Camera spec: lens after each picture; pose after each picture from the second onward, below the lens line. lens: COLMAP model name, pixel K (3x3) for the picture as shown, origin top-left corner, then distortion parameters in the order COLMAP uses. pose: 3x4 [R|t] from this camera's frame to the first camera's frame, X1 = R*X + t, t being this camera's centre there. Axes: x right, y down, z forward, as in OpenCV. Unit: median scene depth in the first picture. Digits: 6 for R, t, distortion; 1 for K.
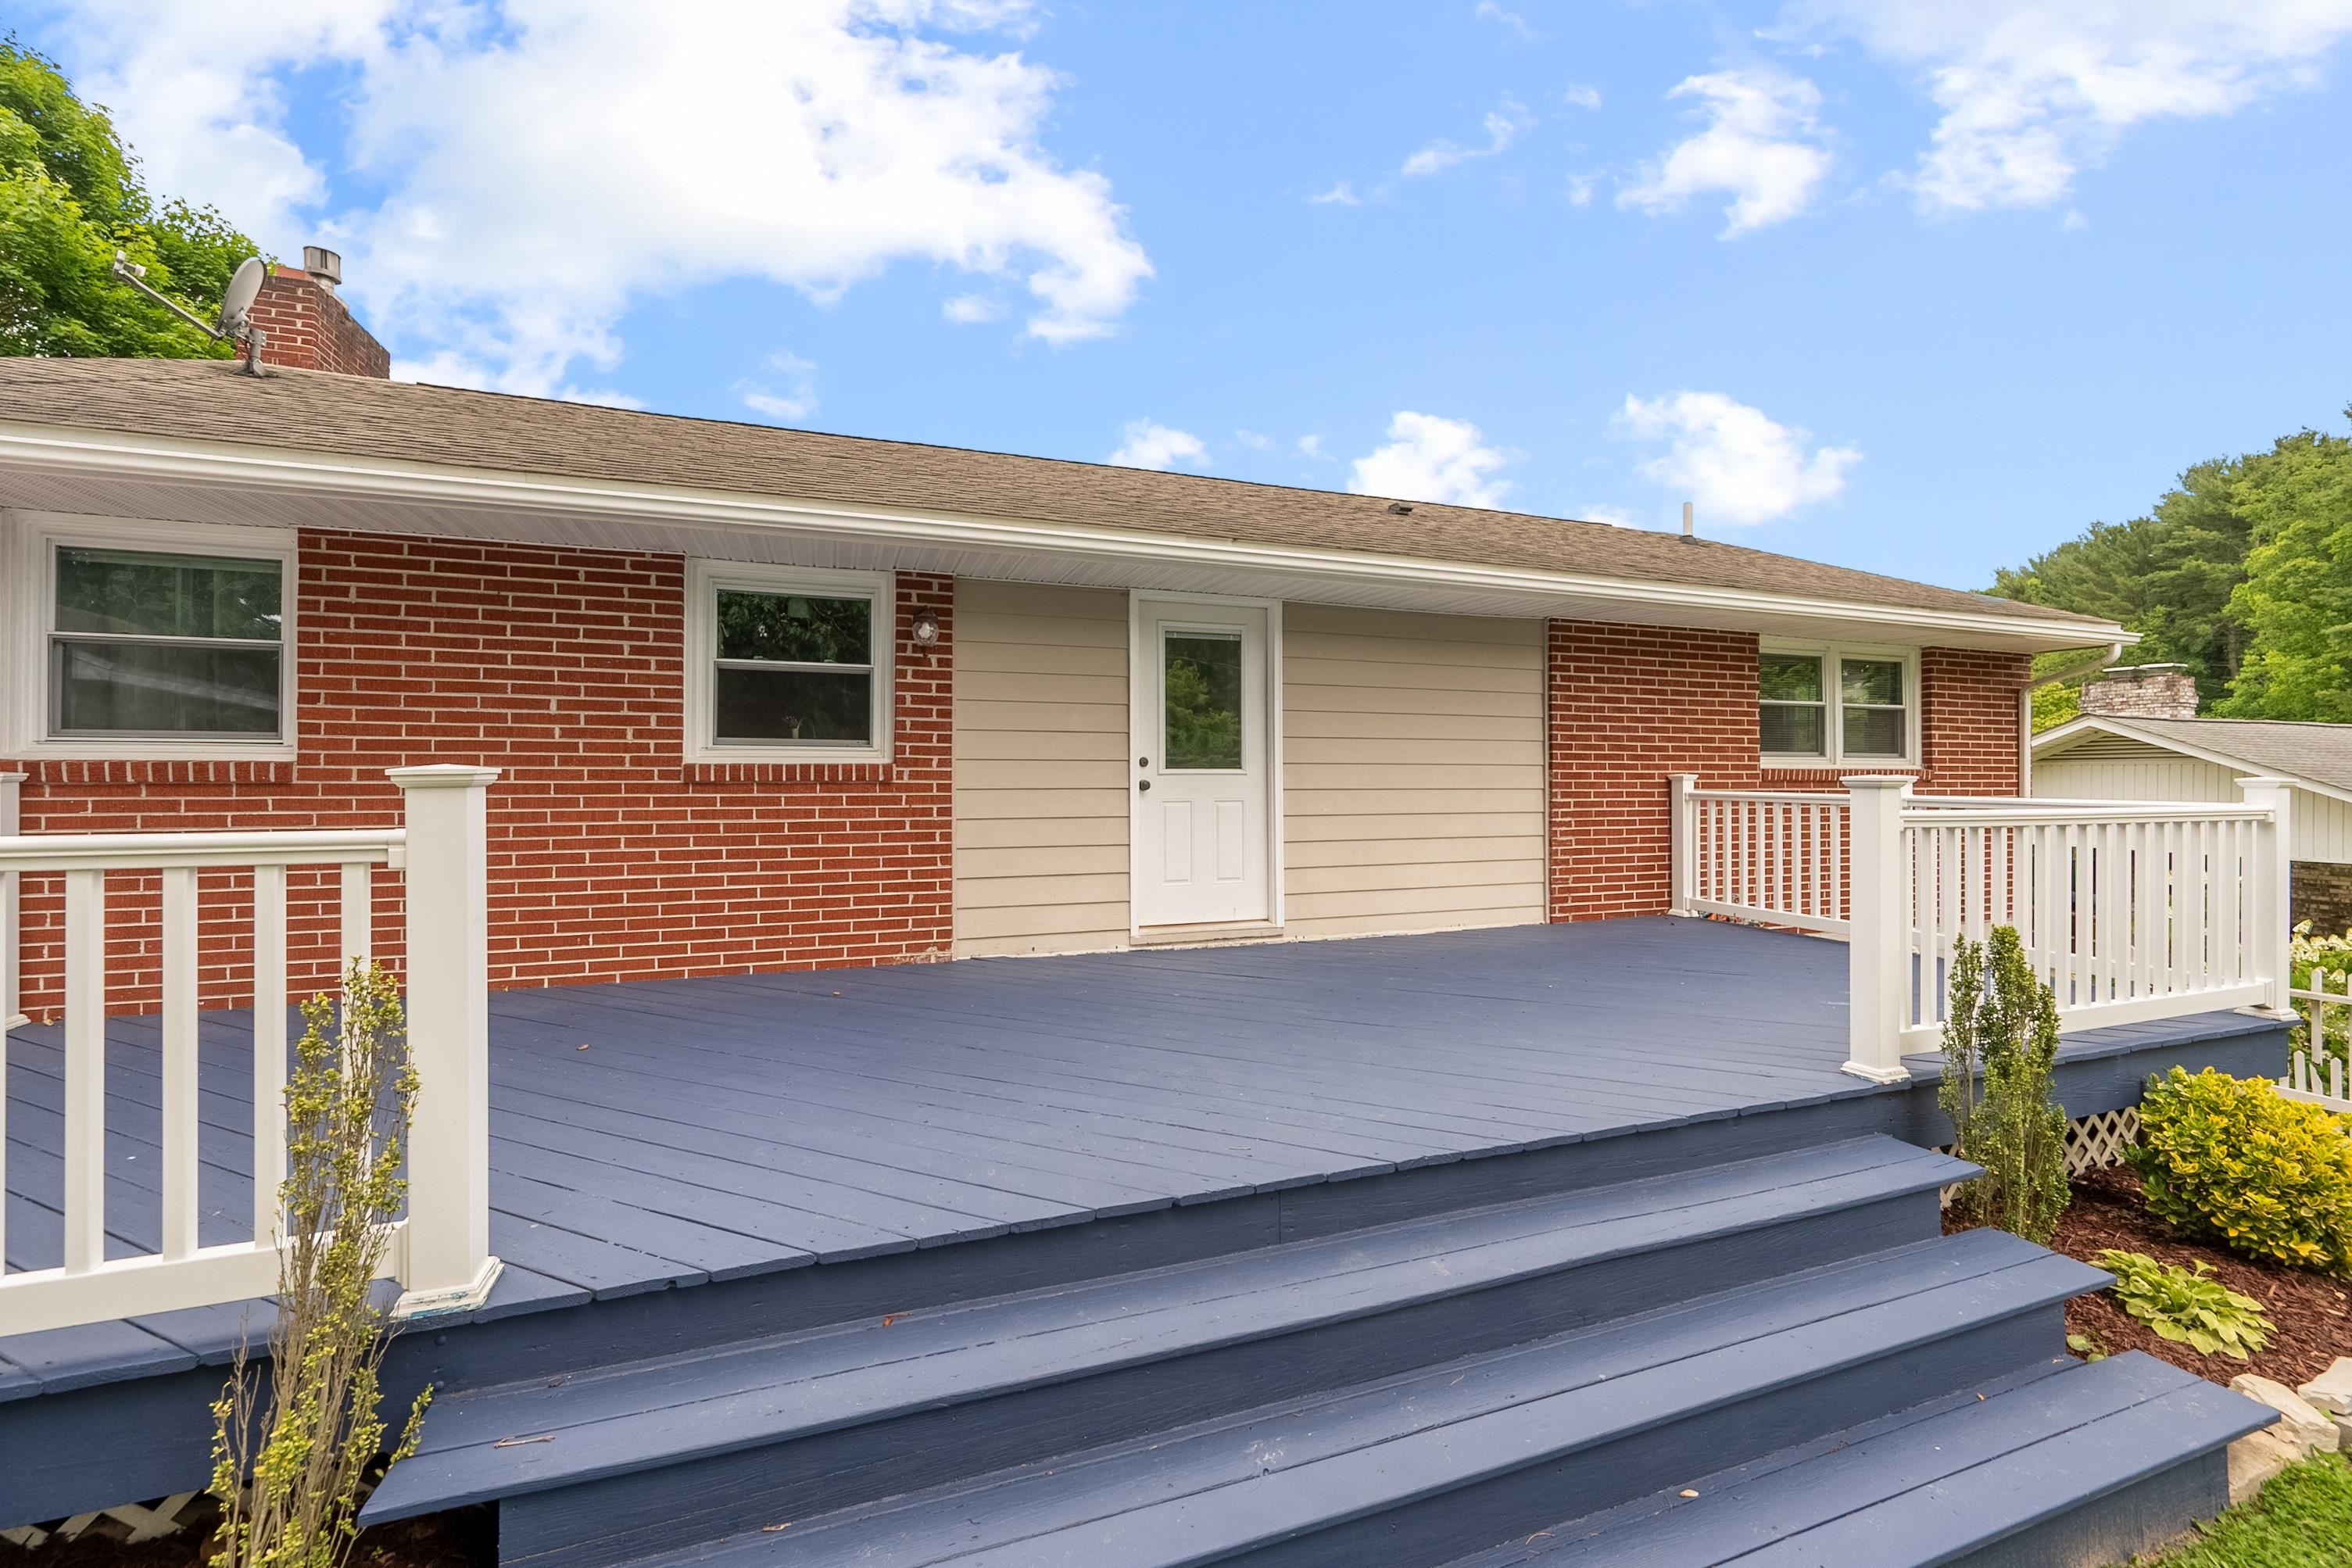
lens RADIAL K [[960.2, 0, 1174.7], [0, 960.2, 770.0], [0, 0, 1]] dist [0.001346, -0.000033]
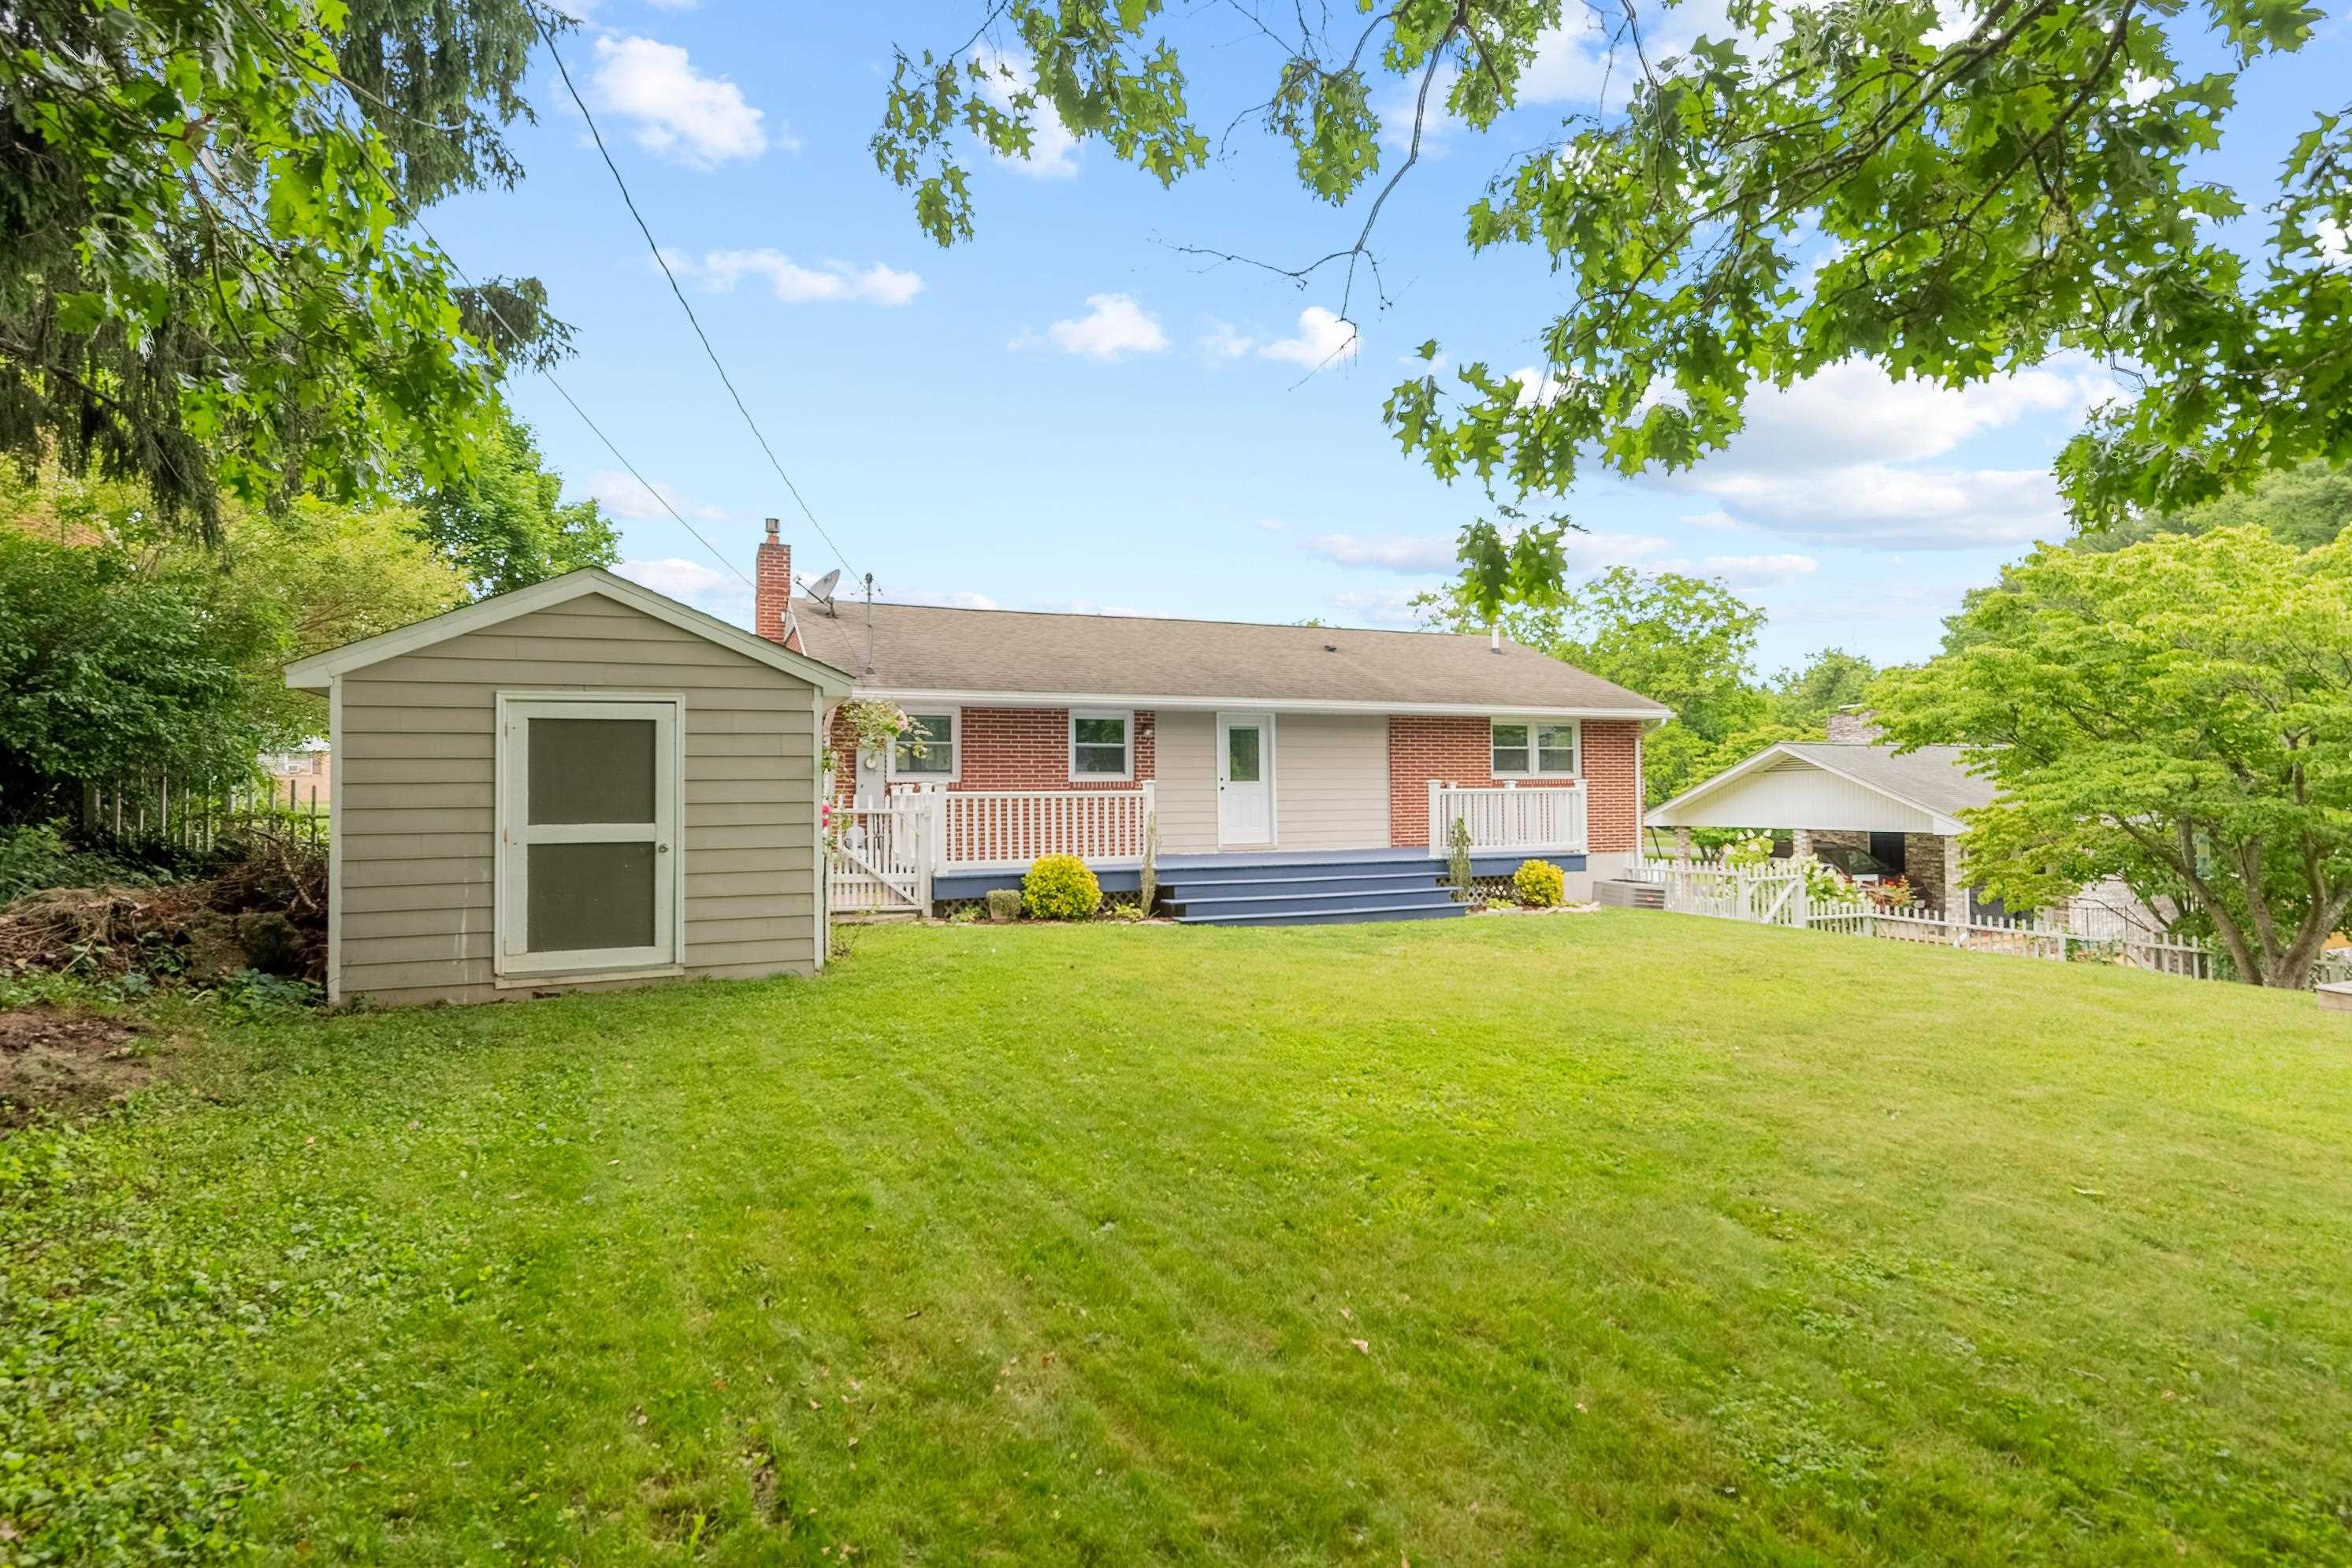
lens RADIAL K [[1229.3, 0, 1176.0], [0, 1229.3, 784.0], [0, 0, 1]] dist [0.024204, 0.000113]
pose [[0.998081, -0.013514, 0.060434, -0.379374], [0.013904, 0.999885, -0.006042, 0.024629], [-0.060346, 0.006871, 0.998154, -2.425868]]
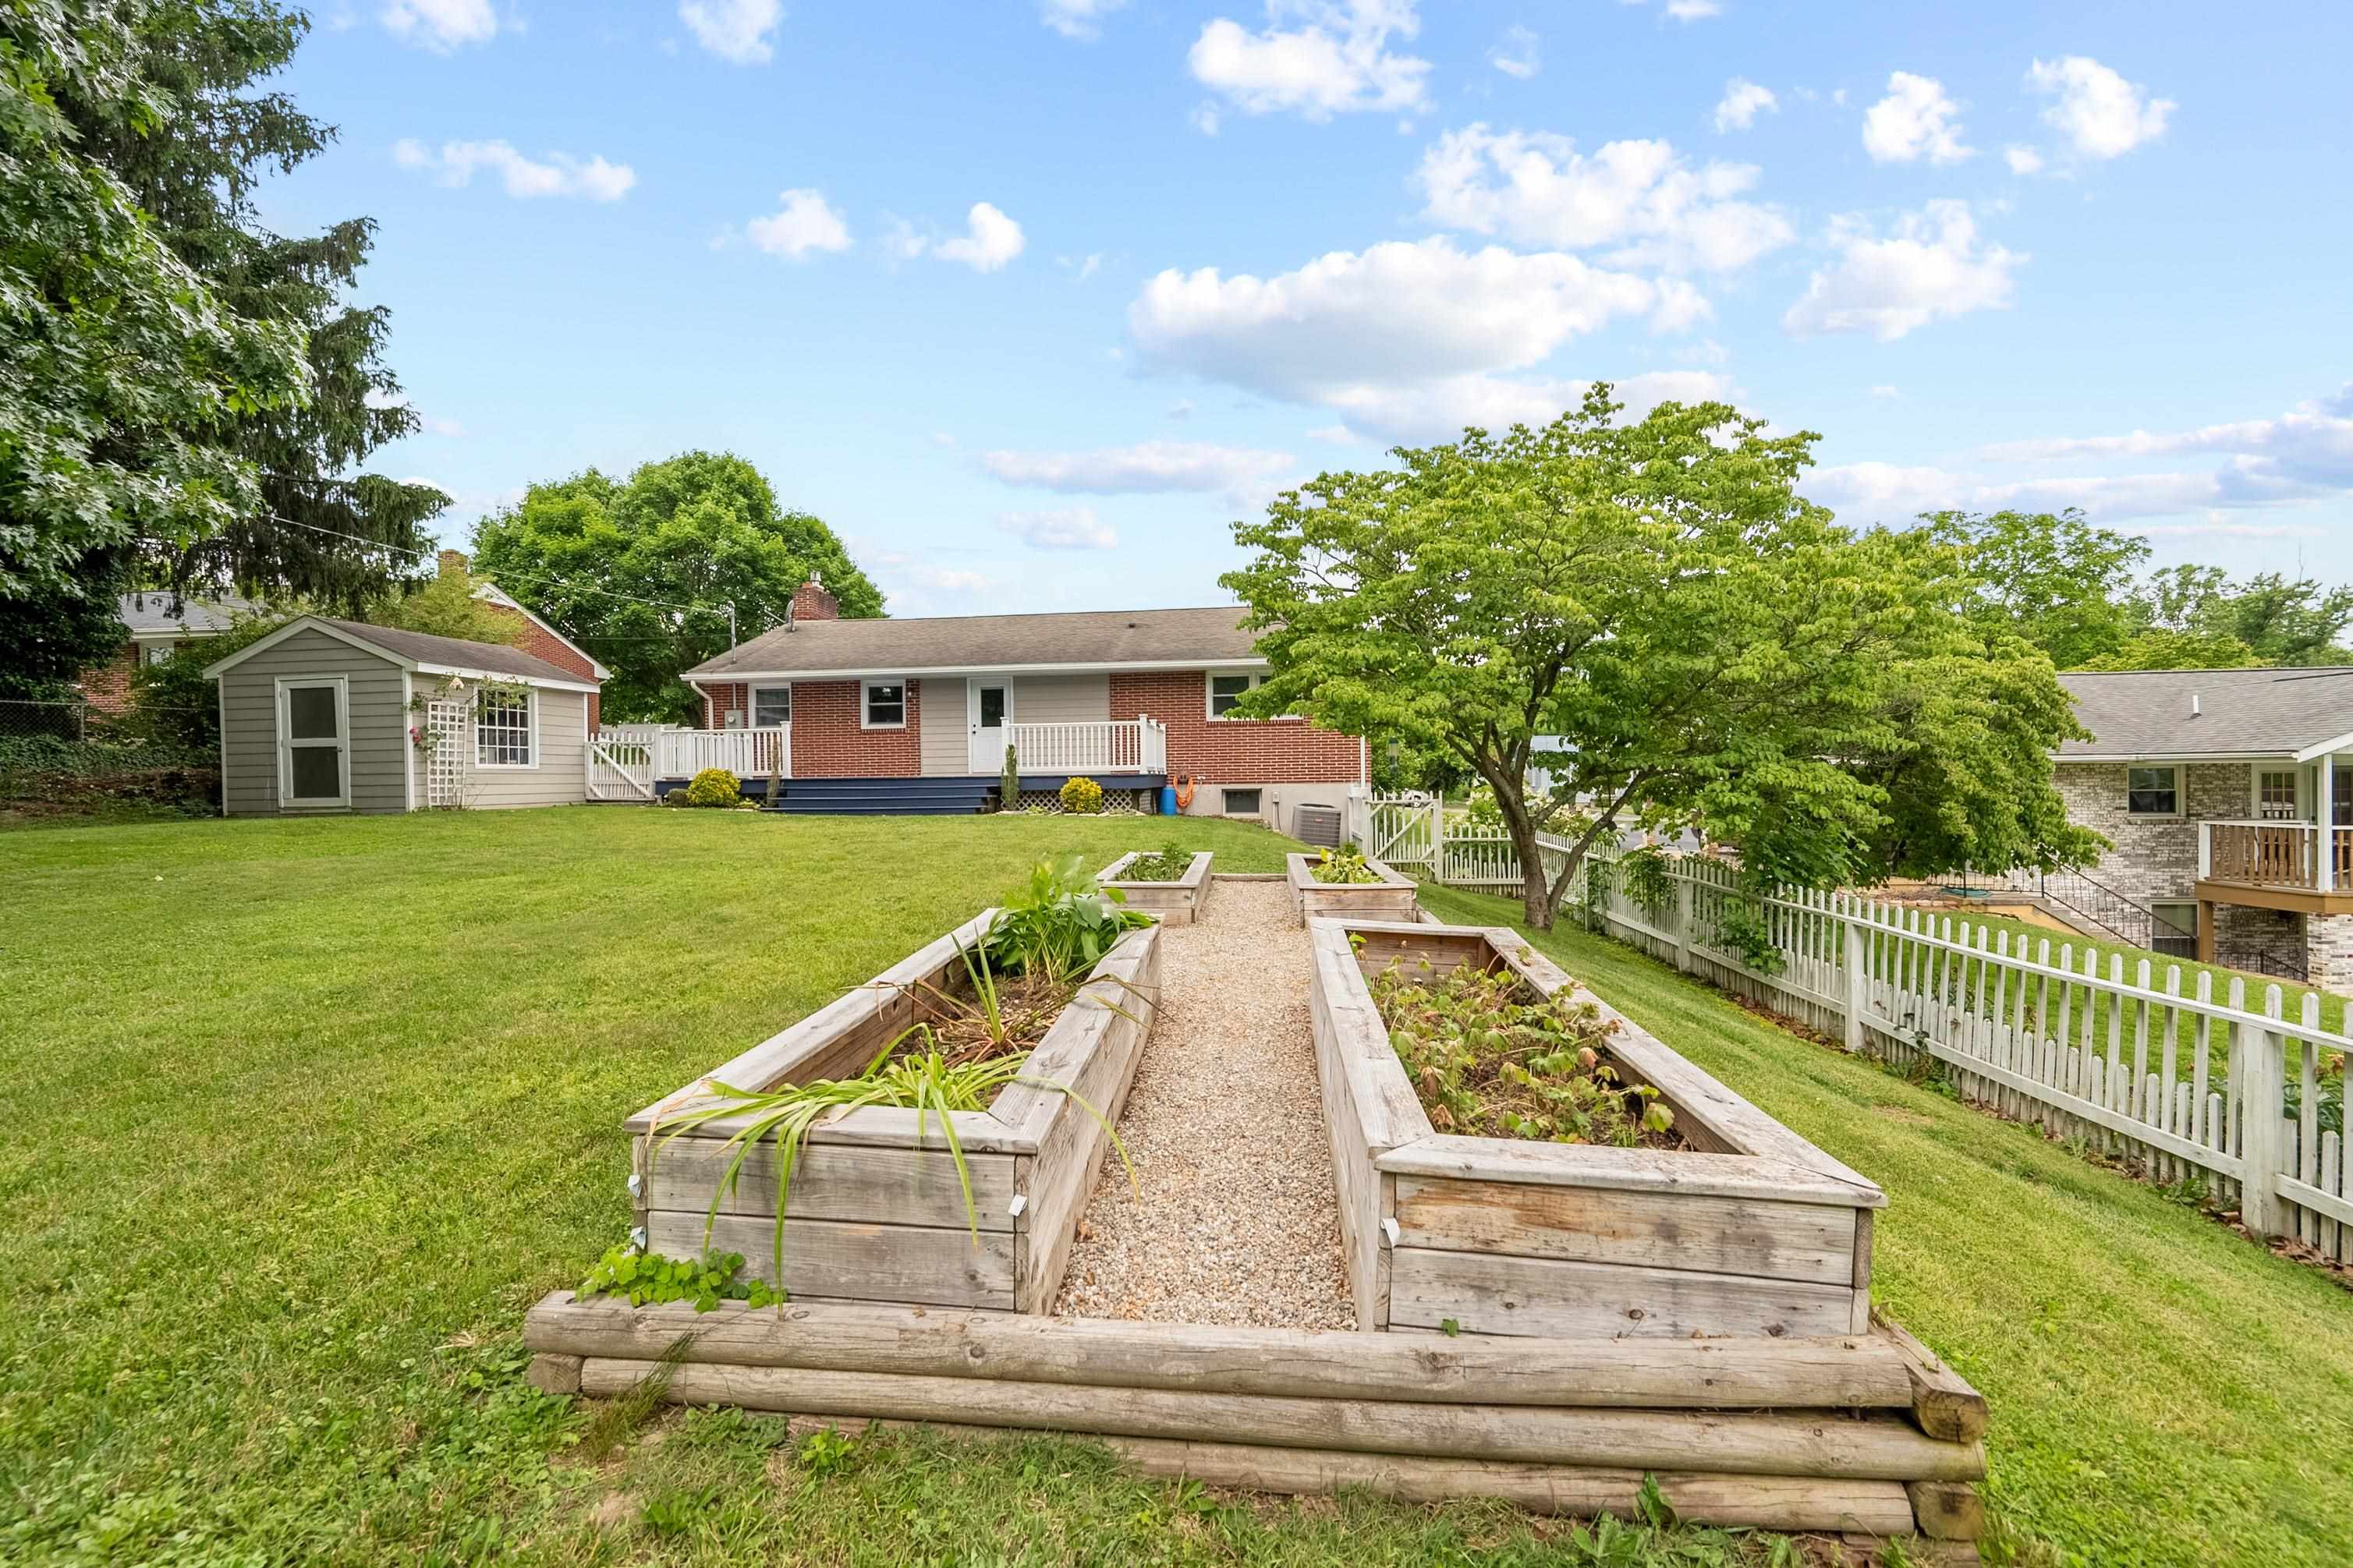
lens RADIAL K [[1044.4, 0, 1184.2], [0, 1044.4, 781.9], [0, 0, 1]] dist [0.003415, -0.003873]
pose [[0.889563, -0.017475, -0.456478, 2.626181], [0.018262, 0.999830, -0.002688, 0.243928], [0.456447, -0.005946, 0.889731, -2.252995]]
